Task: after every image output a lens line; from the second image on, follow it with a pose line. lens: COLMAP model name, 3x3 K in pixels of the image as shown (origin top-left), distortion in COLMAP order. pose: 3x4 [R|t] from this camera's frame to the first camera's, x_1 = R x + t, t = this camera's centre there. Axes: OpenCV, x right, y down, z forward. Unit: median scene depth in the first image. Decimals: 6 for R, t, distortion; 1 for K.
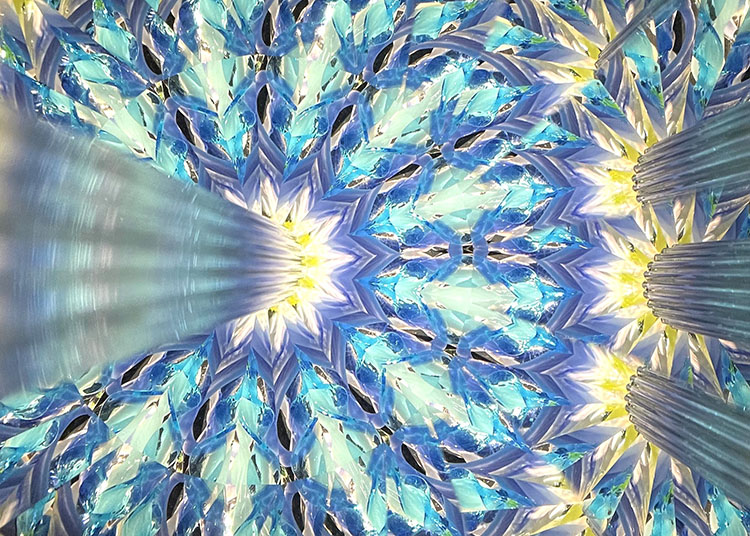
lens RADIAL K [[299.7, 0, 375.0], [0, 299.7, 268.0], [0, 0, 1]] dist [0.000065, -0.000025]
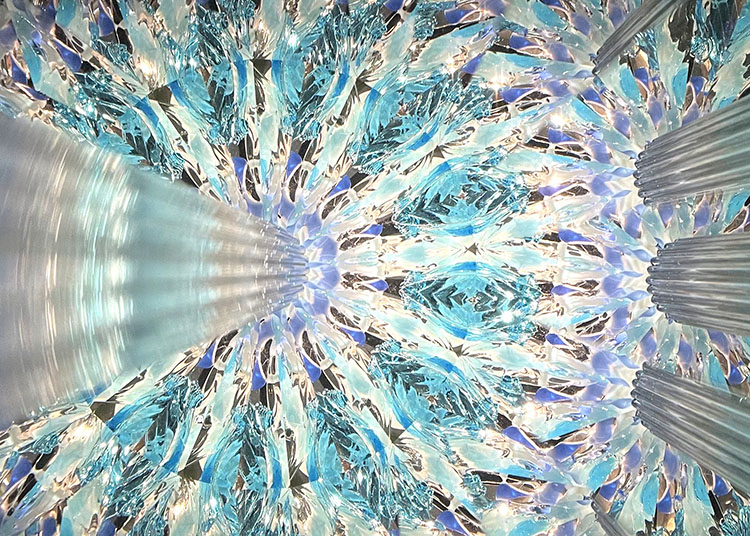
lens RADIAL K [[760.0, 0, 375.0], [0, 760.0, 268.0], [0, 0, 1]] dist [0.010578, 0.014498]
pose [[0.999514, -0.027378, -0.014888, 0.019958], [0.027298, 0.999612, -0.005508, 0.001369], [0.015033, 0.005099, 0.999874, -1.581879]]
